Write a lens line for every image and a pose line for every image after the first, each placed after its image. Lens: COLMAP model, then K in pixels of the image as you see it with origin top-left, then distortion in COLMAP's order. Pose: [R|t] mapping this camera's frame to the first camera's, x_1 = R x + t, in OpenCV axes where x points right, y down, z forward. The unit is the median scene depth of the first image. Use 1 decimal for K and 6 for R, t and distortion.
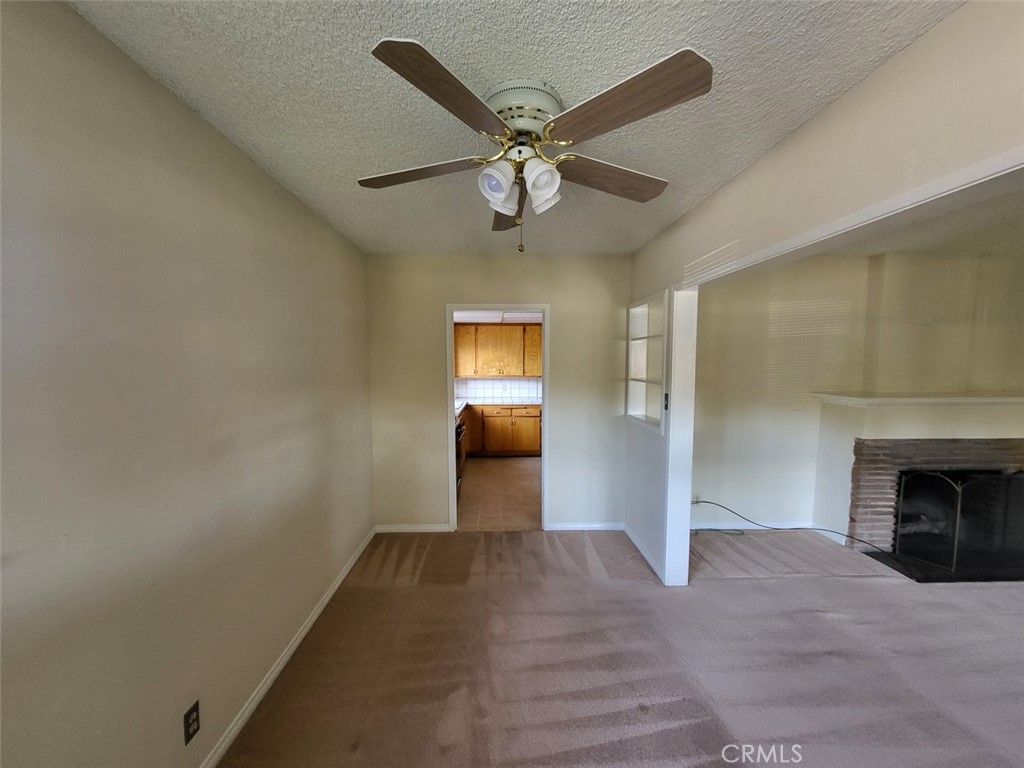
lens RADIAL K [[405.7, 0, 503.8], [0, 405.7, 393.7], [0, 0, 1]] dist [0.000107, -0.000083]
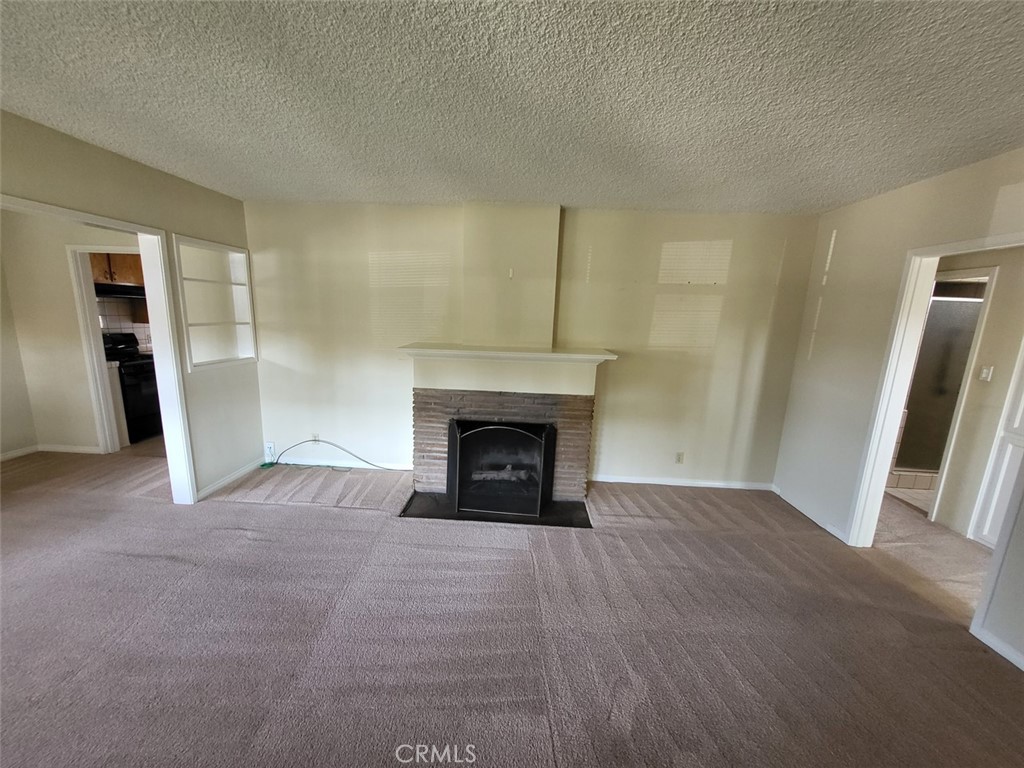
lens RADIAL K [[405.7, 0, 503.8], [0, 405.7, 393.7], [0, 0, 1]] dist [0.000107, -0.000083]
pose [[0.996618, 0.049025, -0.065952, 1.171690], [-0.041289, 0.992629, 0.113947, -0.002485], [0.071052, -0.110838, 0.991295, -0.028082]]
